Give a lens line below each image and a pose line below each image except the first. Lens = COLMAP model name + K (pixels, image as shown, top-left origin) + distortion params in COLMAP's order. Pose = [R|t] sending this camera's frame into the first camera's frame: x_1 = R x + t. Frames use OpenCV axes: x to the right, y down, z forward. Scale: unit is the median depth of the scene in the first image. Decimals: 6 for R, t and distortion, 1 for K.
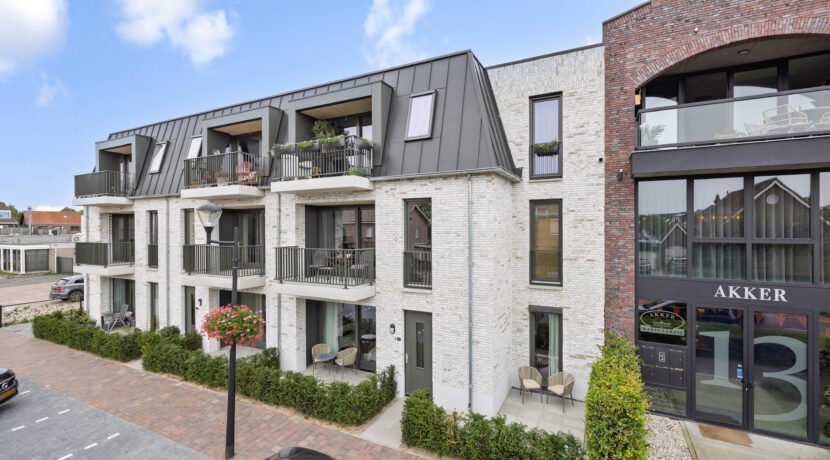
lens RADIAL K [[355.0, 0, 408.9], [0, 355.0, 238.1], [0, 0, 1]] dist [-0.005212, -0.001435]
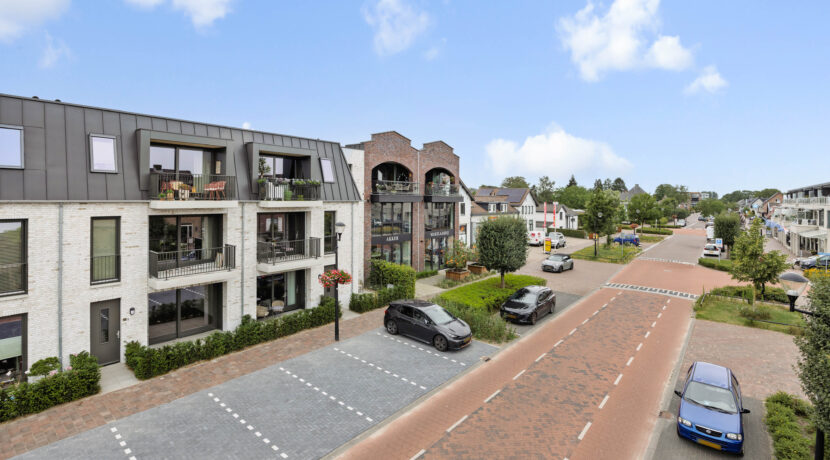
lens RADIAL K [[396.1, 0, 417.2], [0, 396.1, 208.6], [0, 0, 1]] dist [-0.000259, 0.000418]
pose [[0.199708, -0.022219, 0.979603, -2.149295], [0.006353, 0.999751, 0.021381, -0.170423], [-0.979835, 0.001953, 0.199800, 0.034562]]
